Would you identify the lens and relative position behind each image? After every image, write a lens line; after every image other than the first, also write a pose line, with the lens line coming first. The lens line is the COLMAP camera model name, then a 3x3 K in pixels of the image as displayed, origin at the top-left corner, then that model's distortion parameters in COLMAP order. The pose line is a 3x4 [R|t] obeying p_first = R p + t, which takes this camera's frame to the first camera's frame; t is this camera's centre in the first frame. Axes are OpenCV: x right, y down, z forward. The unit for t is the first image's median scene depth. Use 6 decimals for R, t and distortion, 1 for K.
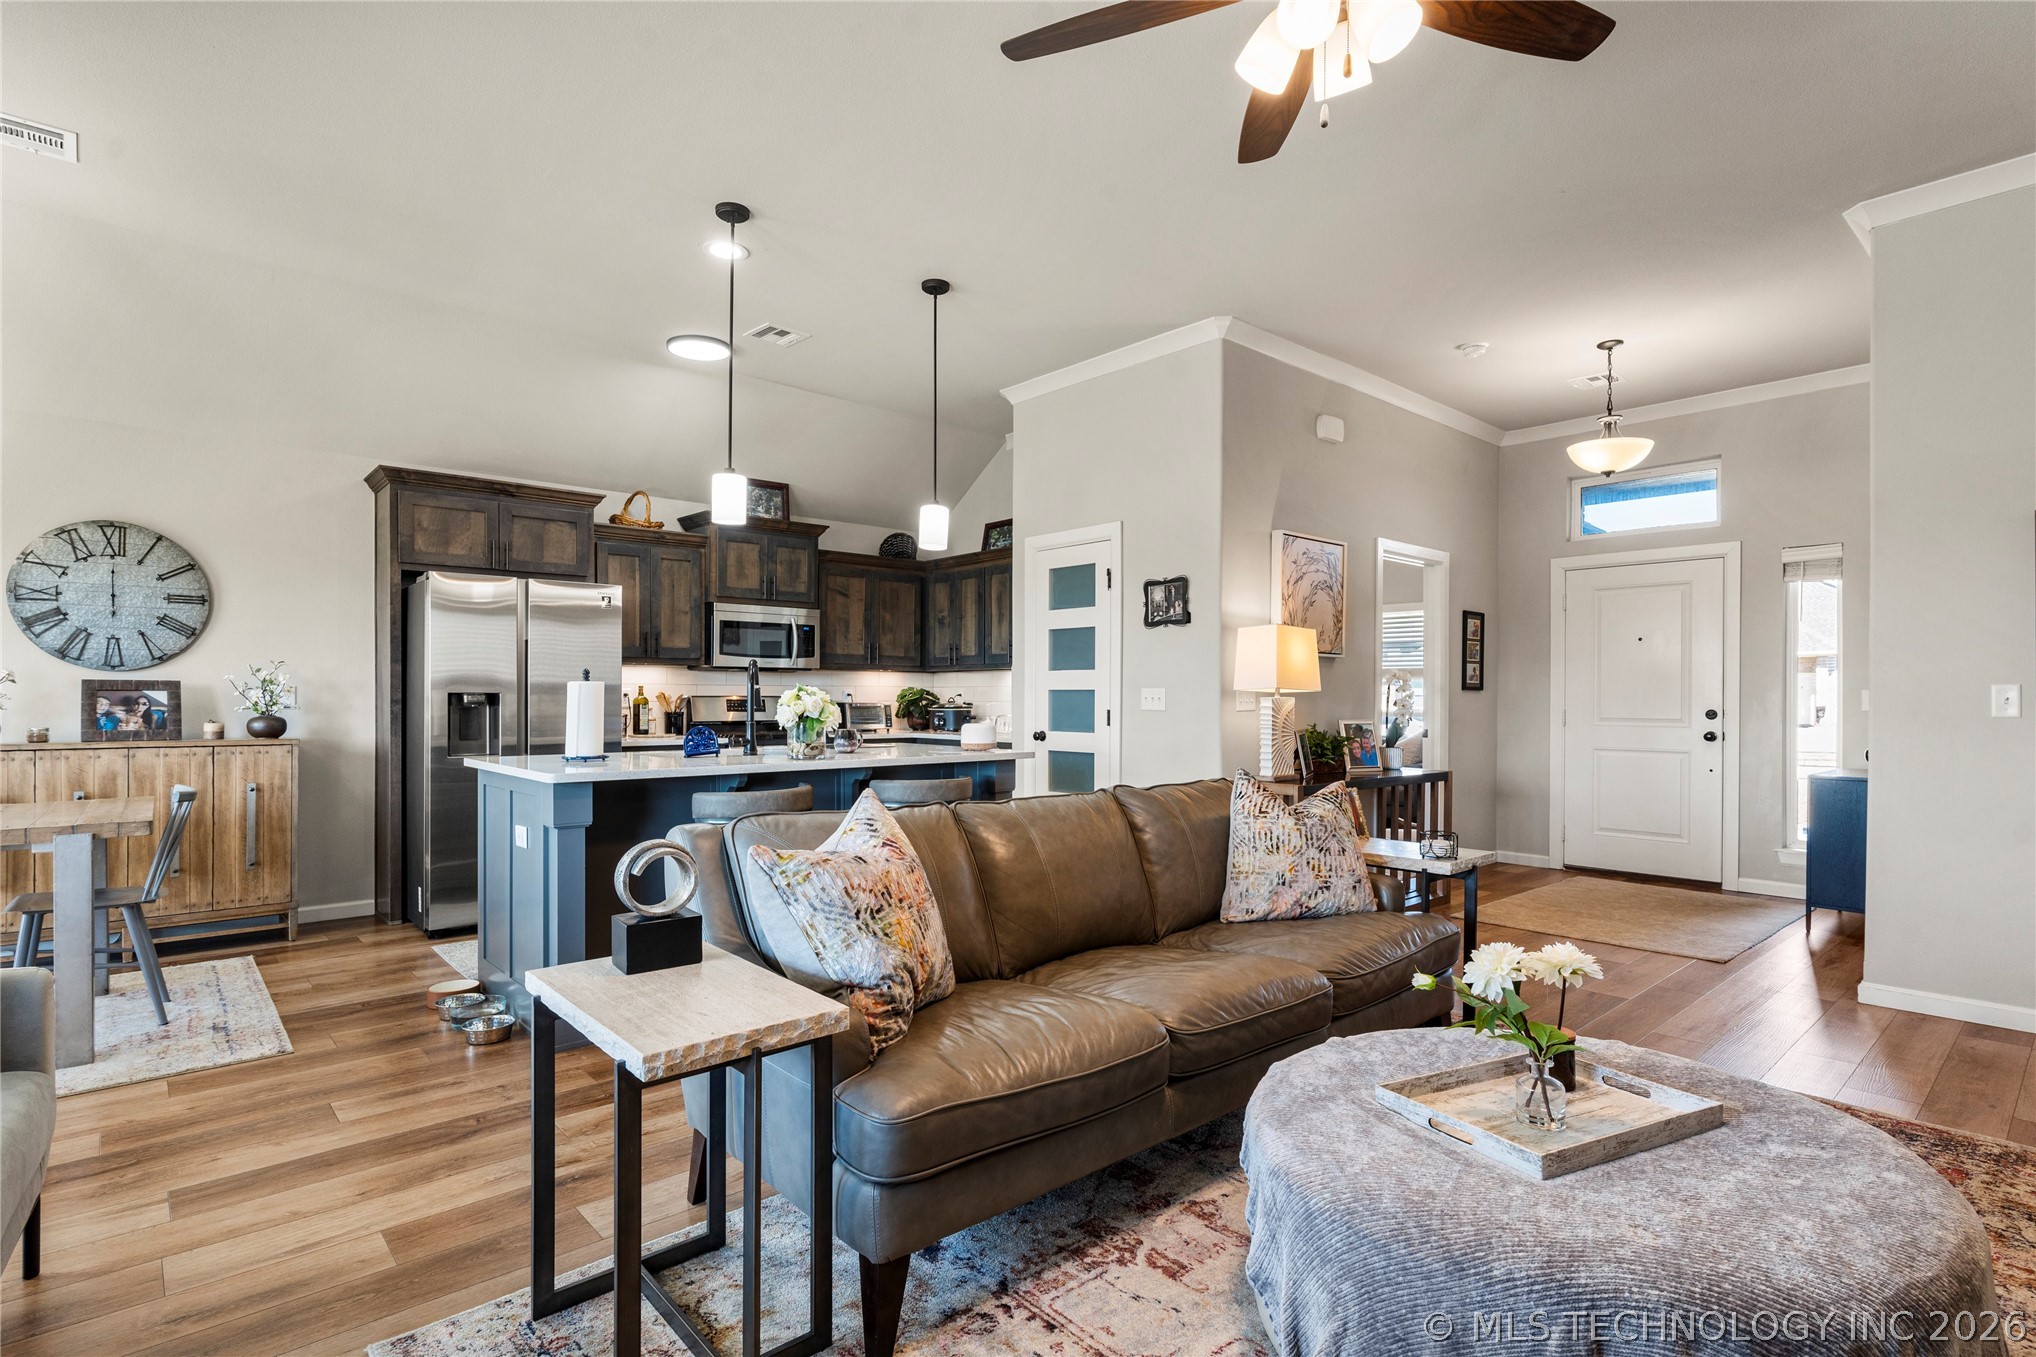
lens RADIAL K [[999.9, 0, 1023.5], [0, 999.9, 700.2], [0, 0, 1]] dist [0.004284, -0.000536]
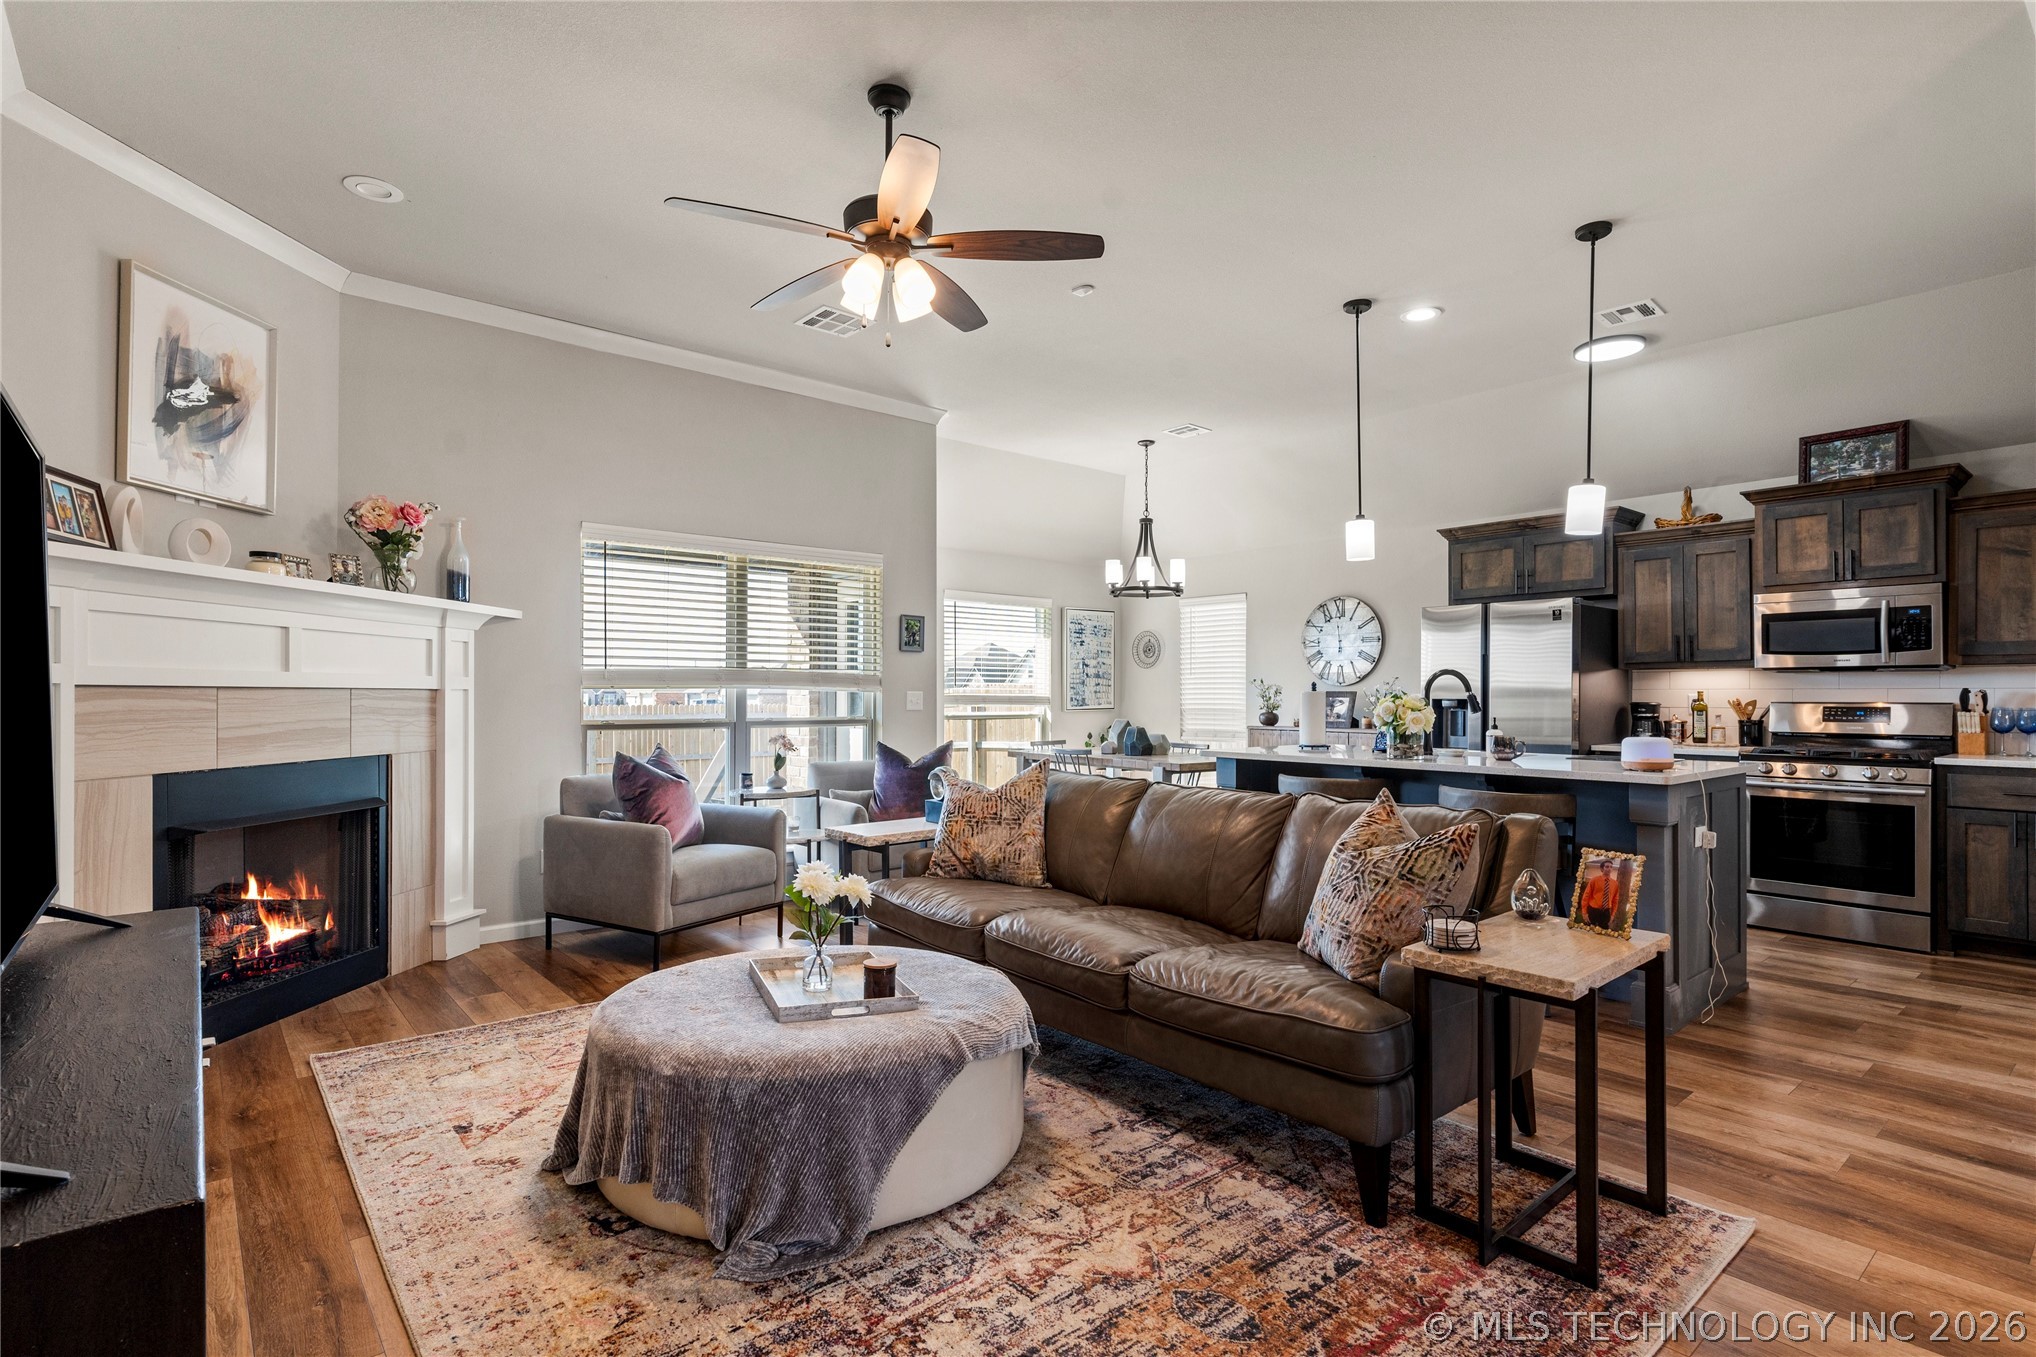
lens RADIAL K [[999.9, 0, 1017.6], [0, 999.9, 691.6], [0, 0, 1]] dist [0.004284, -0.000536]
pose [[-0.036149, -0.007166, -0.999321, 0.617970], [-0.005563, 0.999960, -0.006970, -0.003971], [0.999331, 0.005308, -0.036187, 0.415325]]
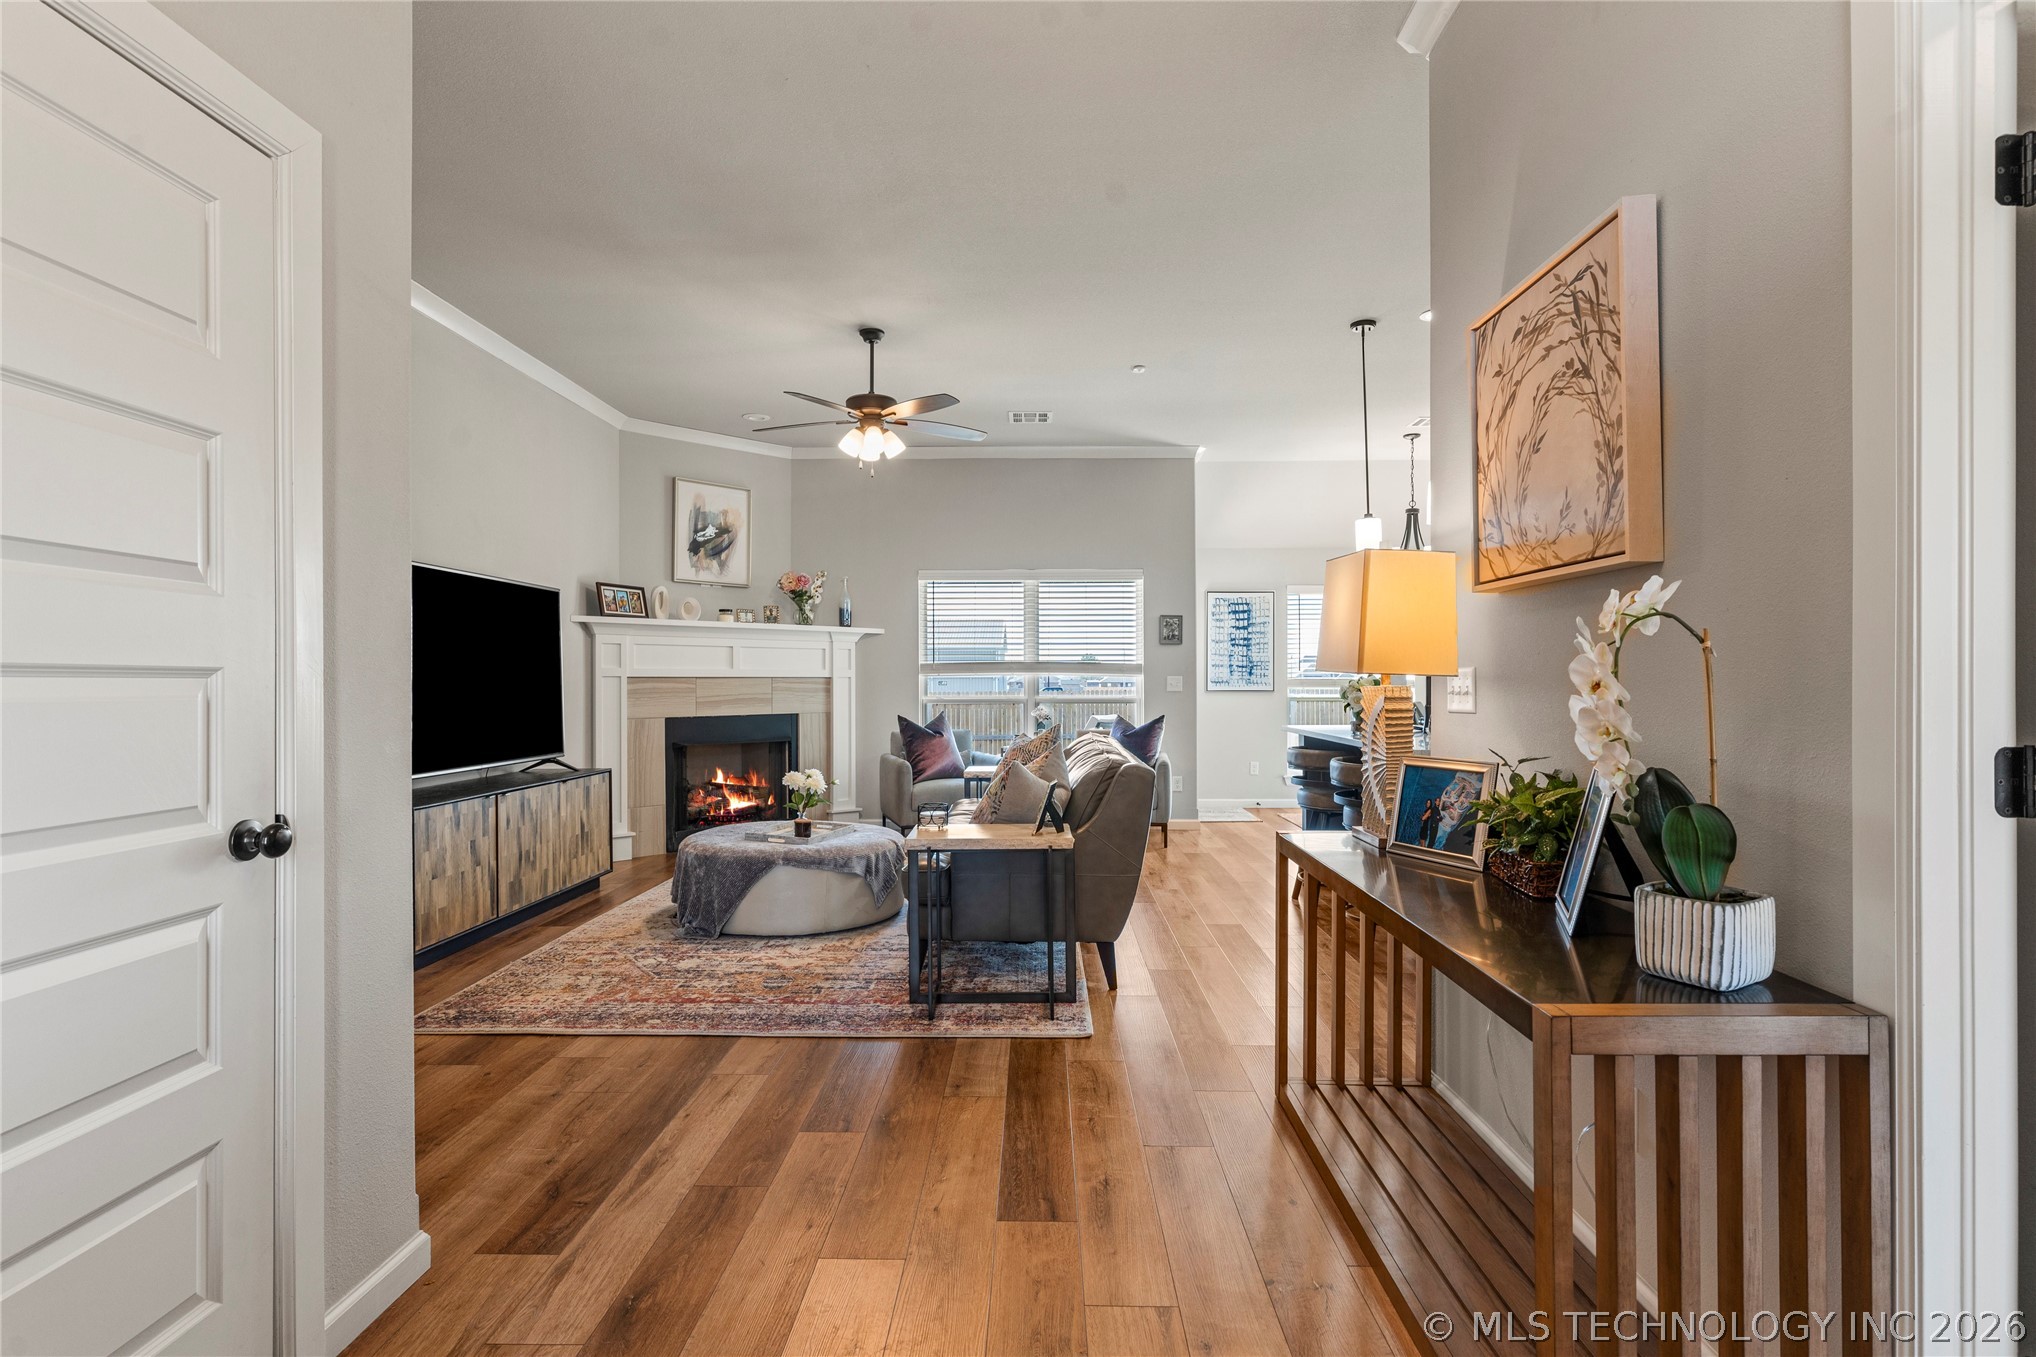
lens RADIAL K [[999.9, 0, 1021.8], [0, 999.9, 678.0], [0, 0, 1]] dist [0.004284, -0.000536]
pose [[-0.687251, -0.003303, -0.726412, 0.661178], [-0.002093, 0.999995, -0.002567, -0.004731], [0.726417, -0.000244, -0.687254, 1.047284]]
